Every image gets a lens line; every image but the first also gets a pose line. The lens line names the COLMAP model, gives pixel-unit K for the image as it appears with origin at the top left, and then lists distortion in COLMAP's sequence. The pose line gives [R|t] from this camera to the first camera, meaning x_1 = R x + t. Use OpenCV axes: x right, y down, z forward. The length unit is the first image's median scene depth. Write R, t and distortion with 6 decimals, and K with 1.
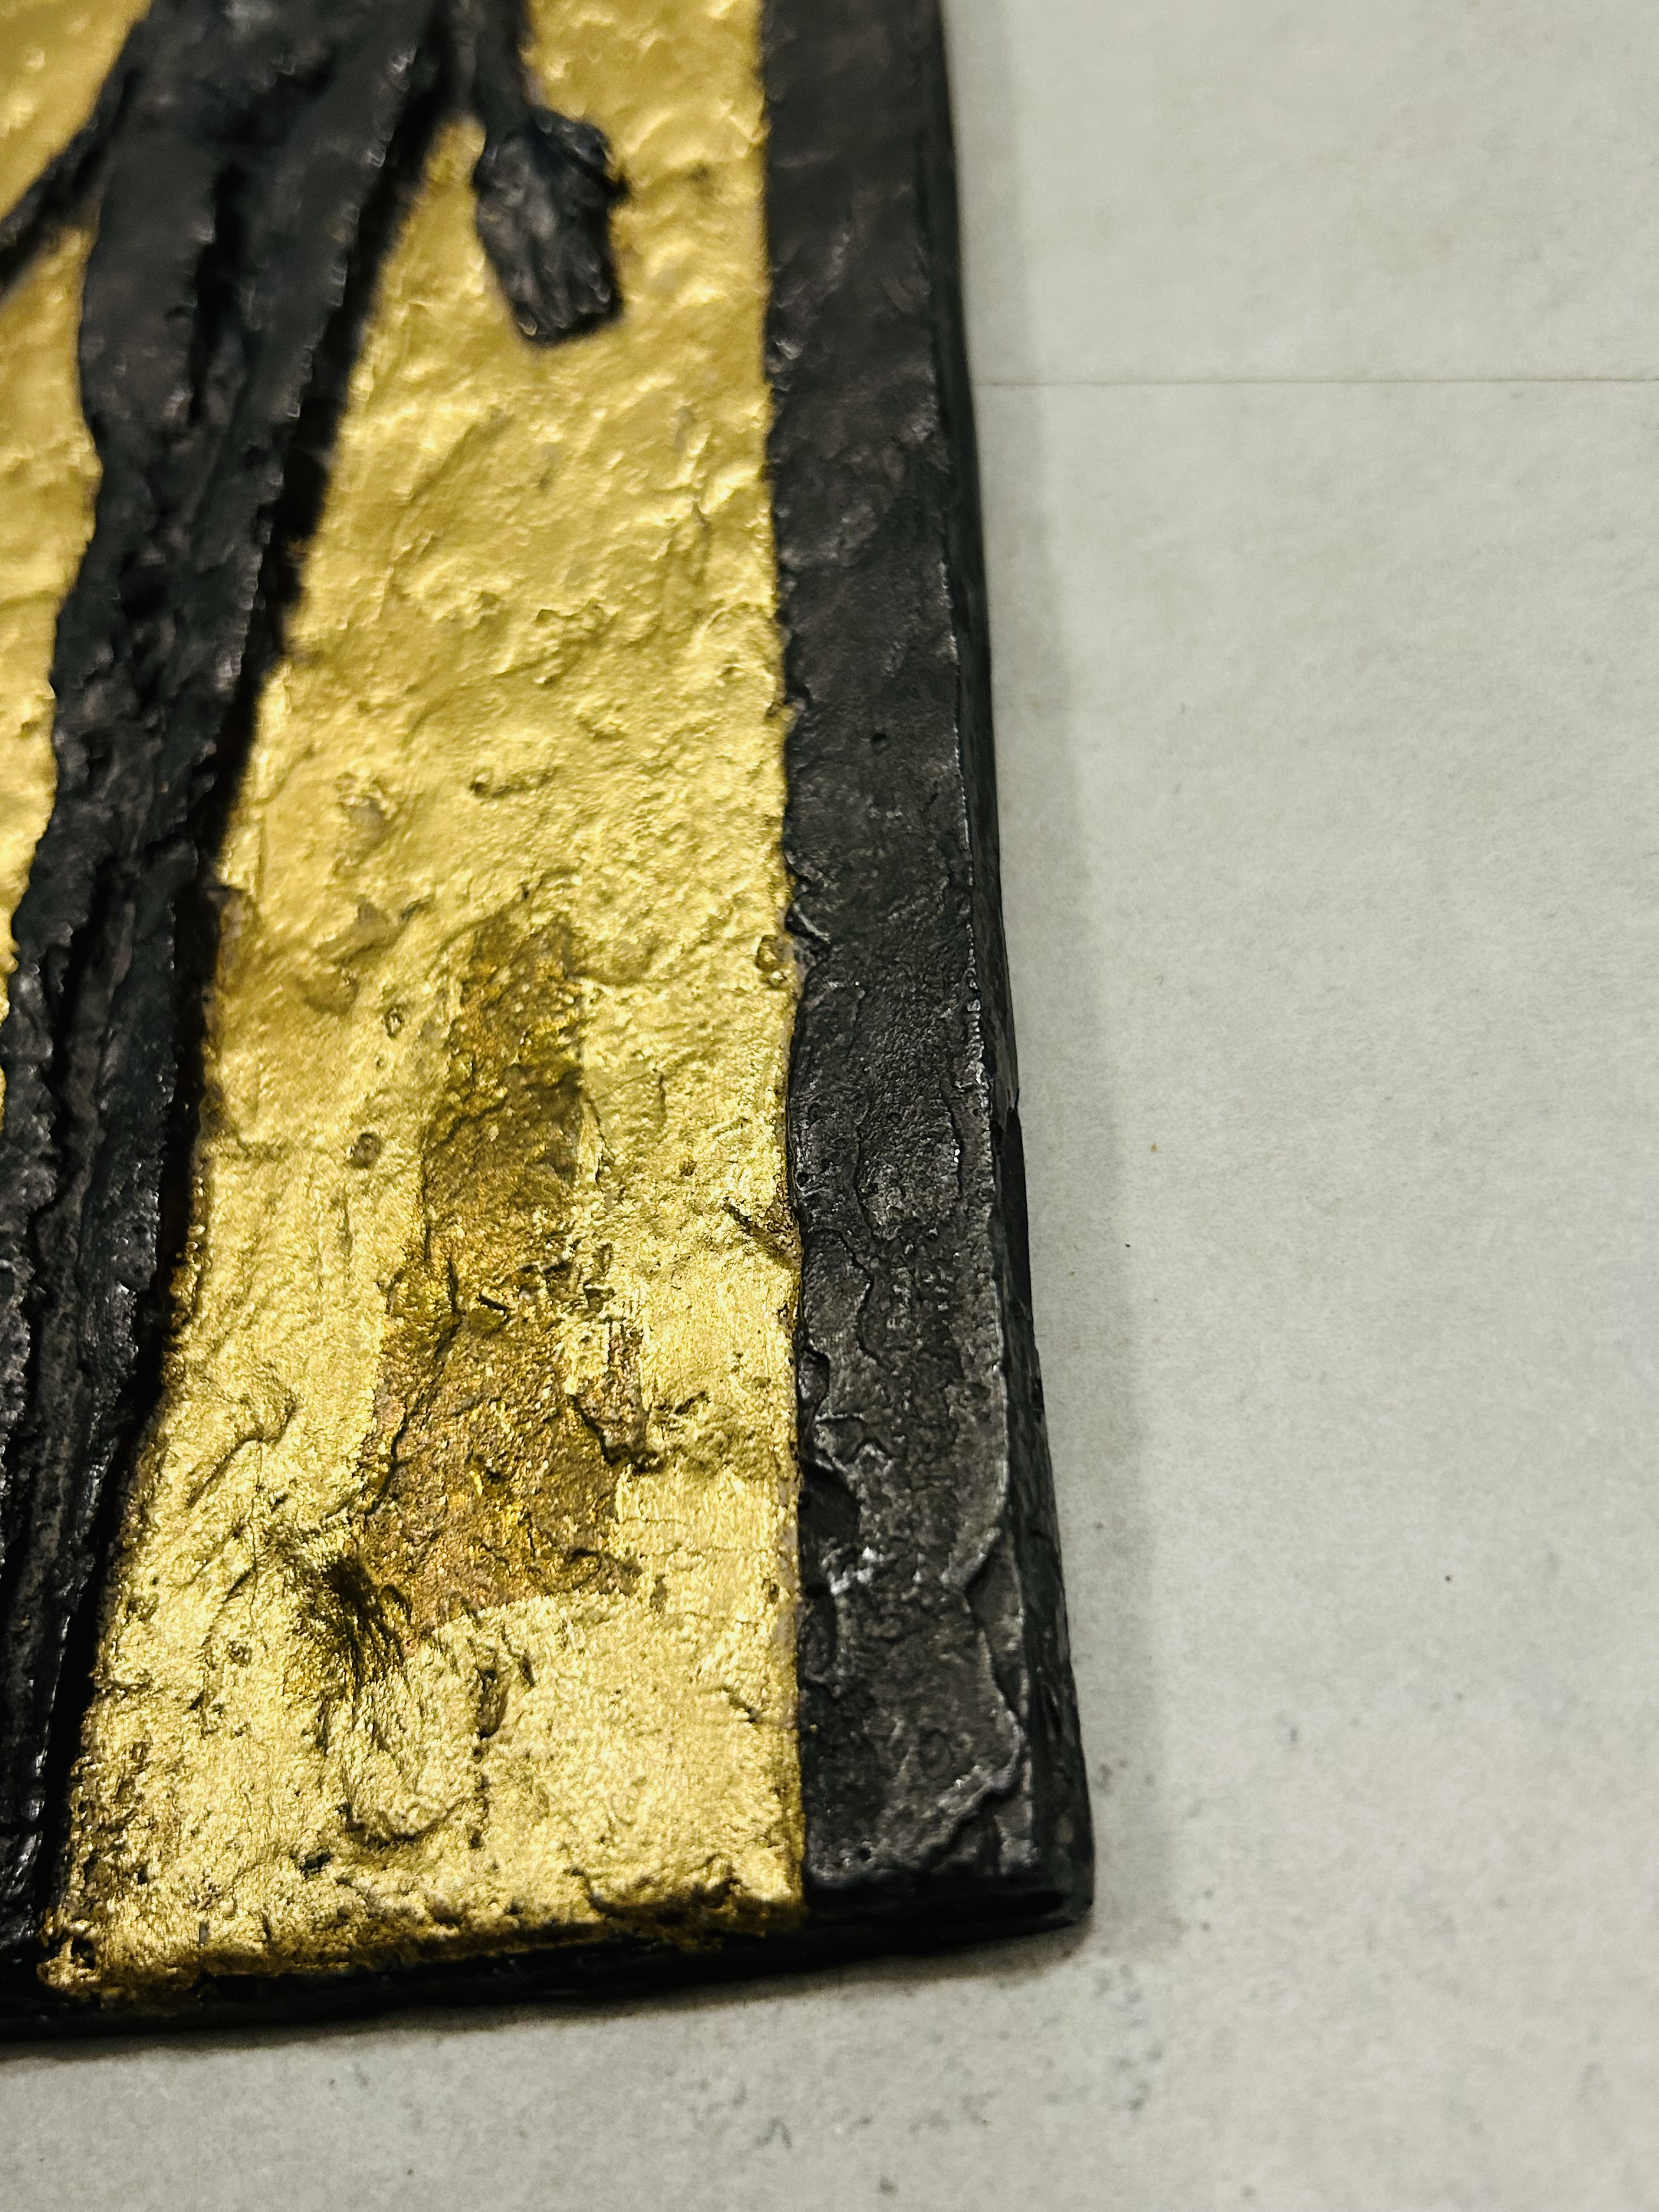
lens RADIAL K [[2317.0, 0, 822.9], [0, 2317.0, 1112.8], [0, 0, 1]] dist [0.171907, -0.736883]
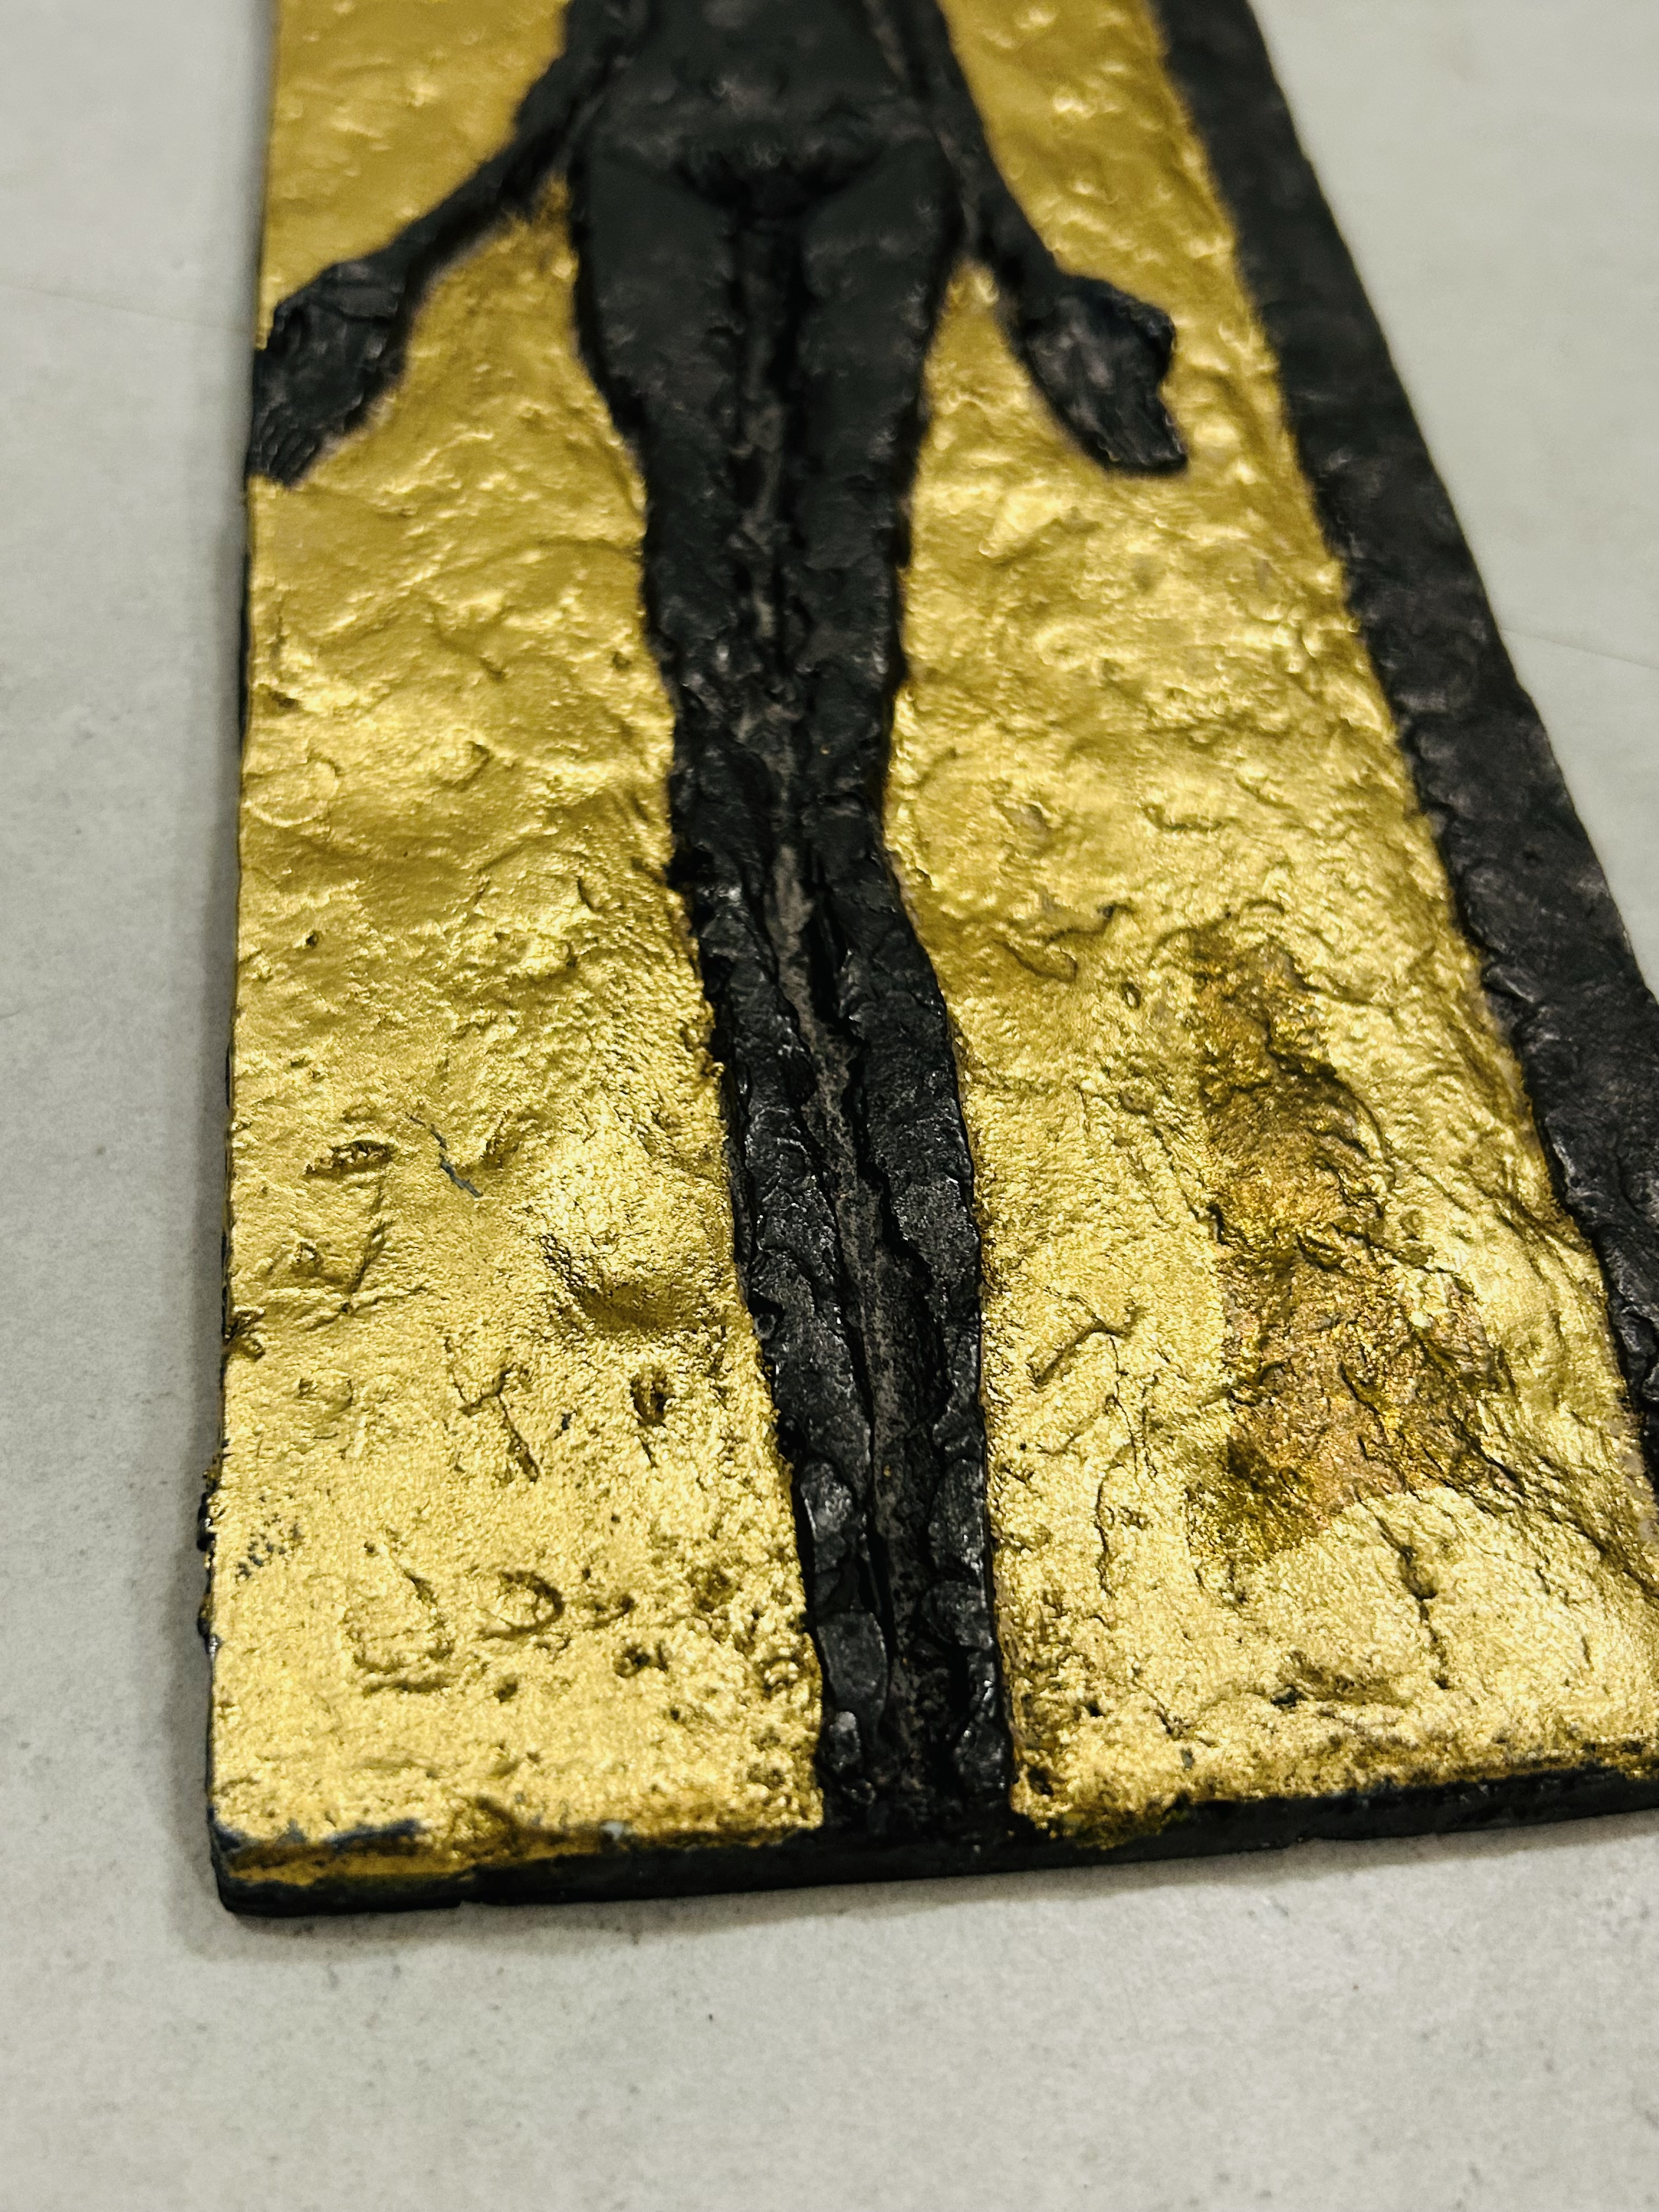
lens RADIAL K [[2296.4, 0, 829.5], [0, 2296.4, 1106.0], [0, 0, 1]] dist [0.121892, -0.458778]
pose [[0.886244, 0.197679, 0.418922, -0.864702], [-0.140082, 0.976398, -0.164388, 0.241830], [-0.441531, 0.087005, 0.893018, 0.090670]]
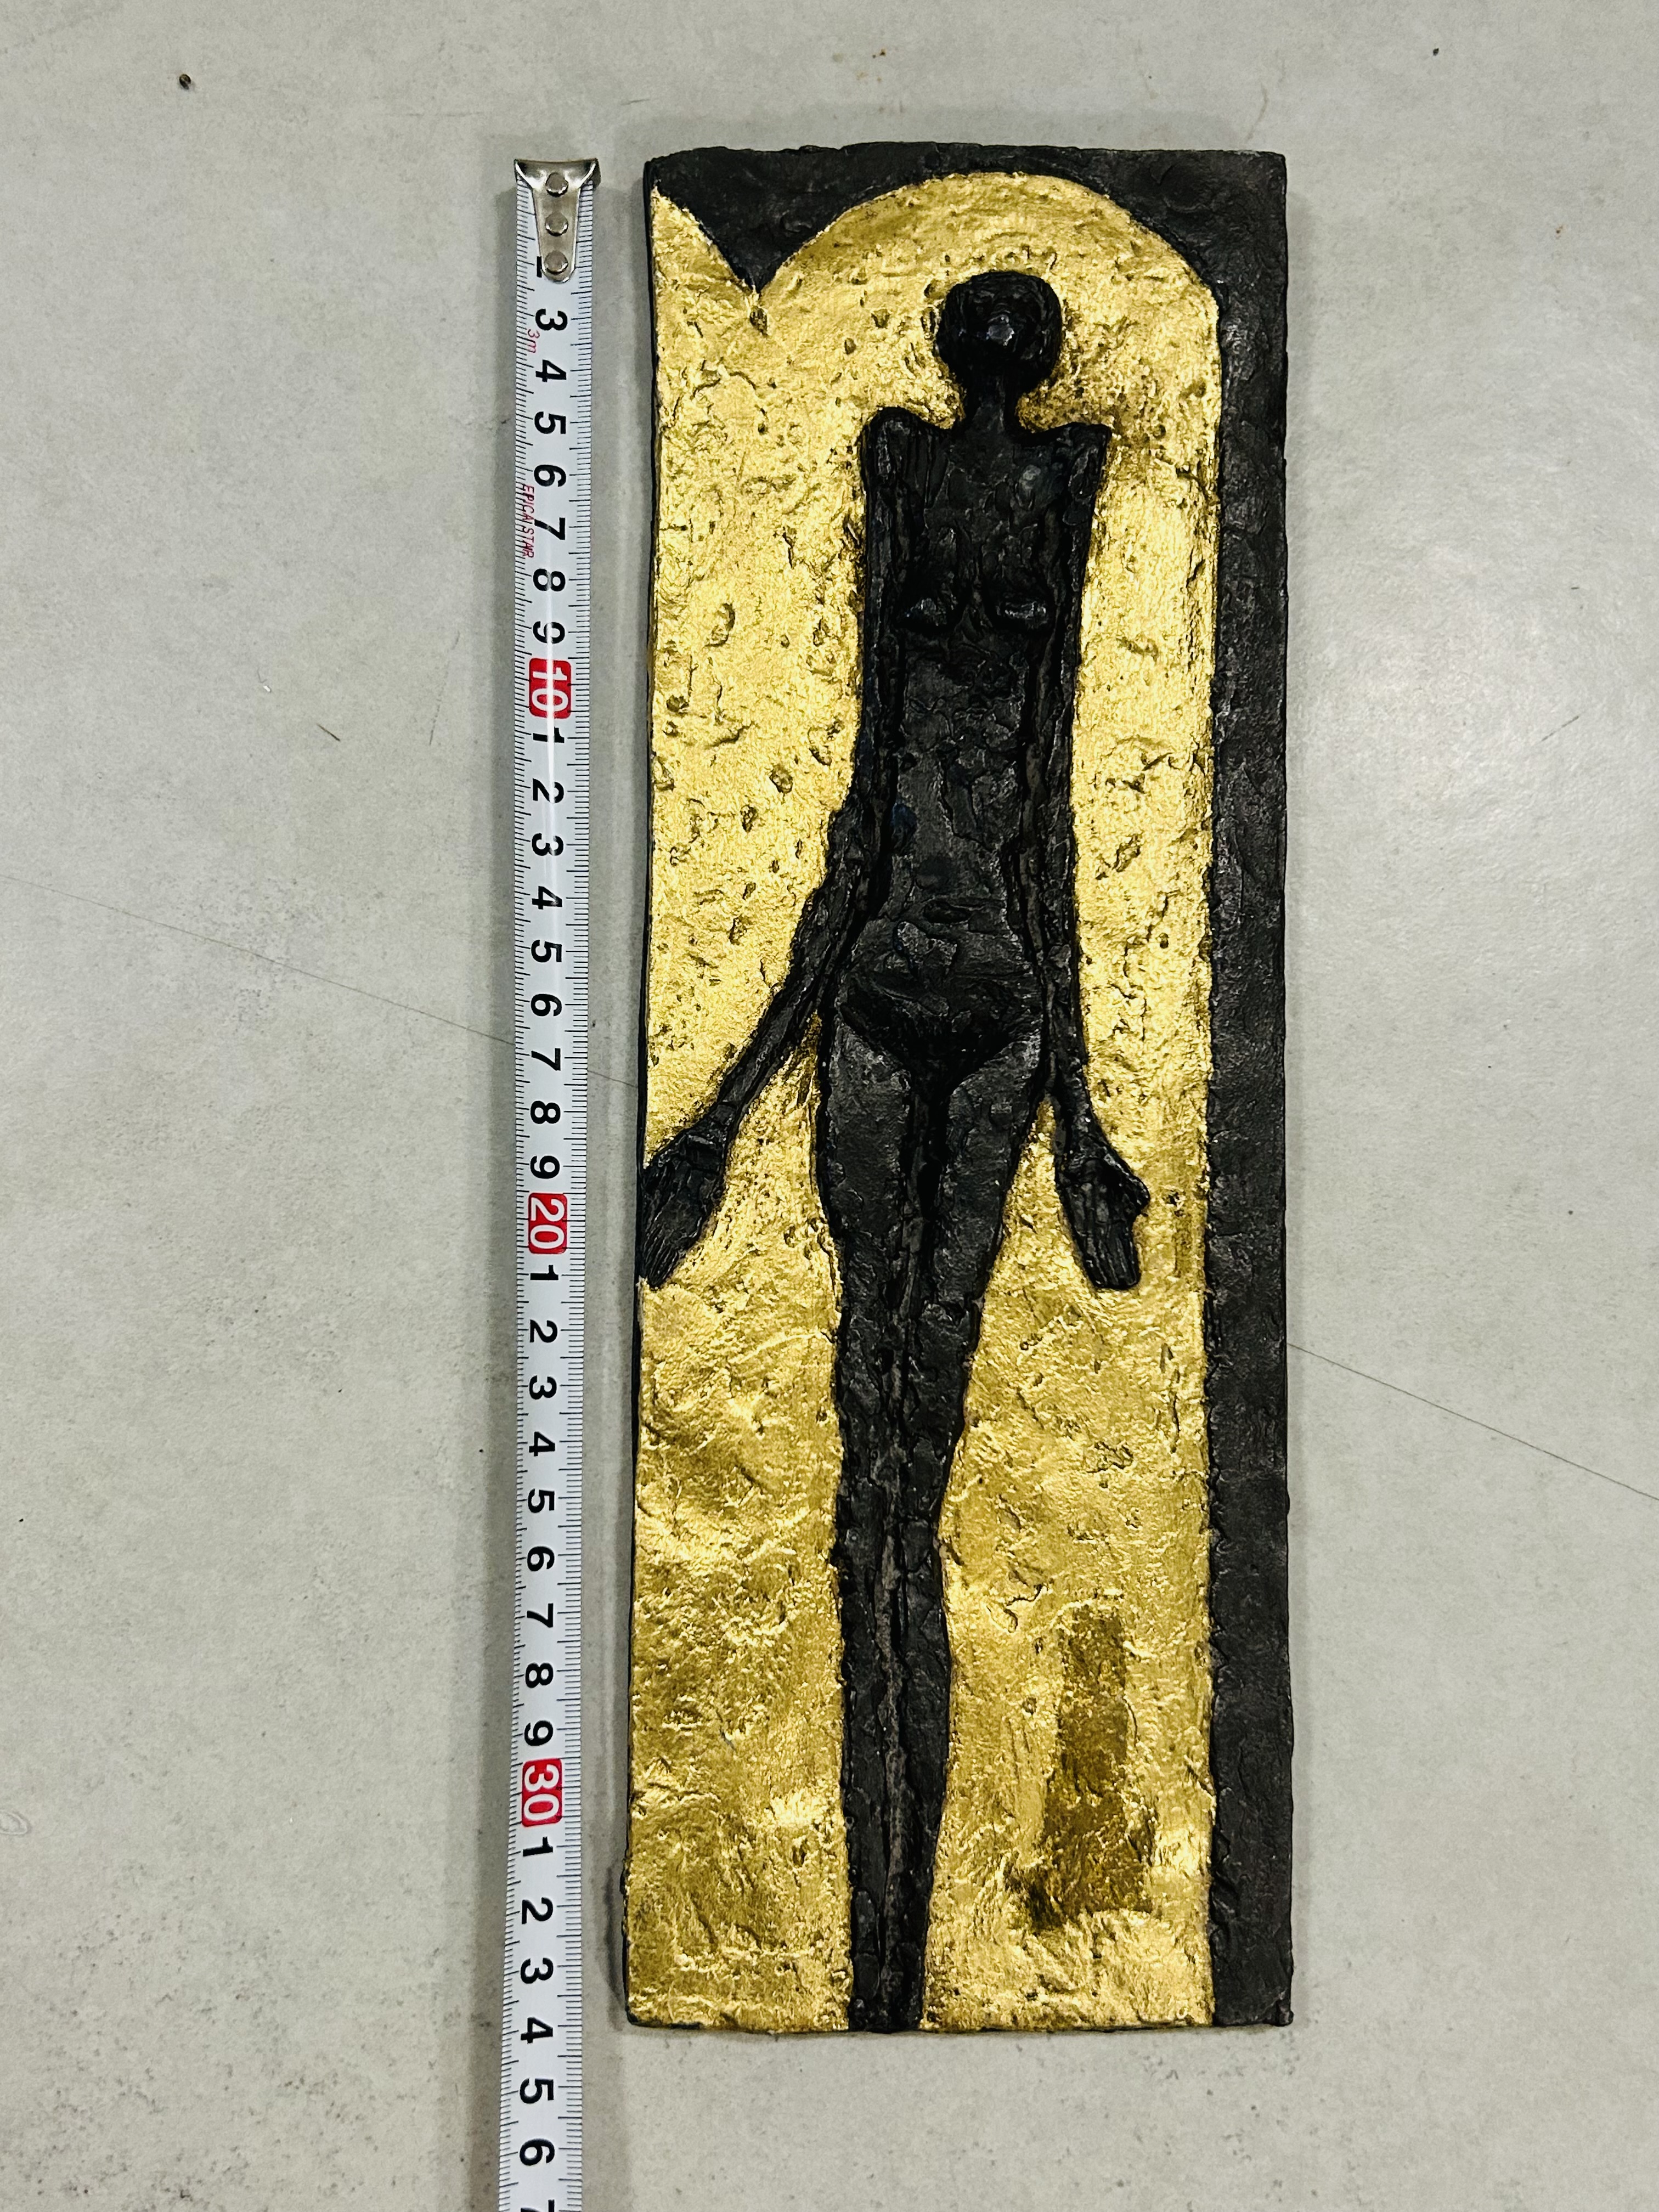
lens RADIAL K [[2228.9, 0, 825.2], [0, 2228.9, 1099.4], [0, 0, 1]] dist [0.118880, -0.367163]
pose [[0.905894, 0.078027, 0.416254, -1.578450], [-0.237742, 0.907093, 0.347363, -1.477997], [-0.350477, -0.413635, 0.840281, -0.727782]]
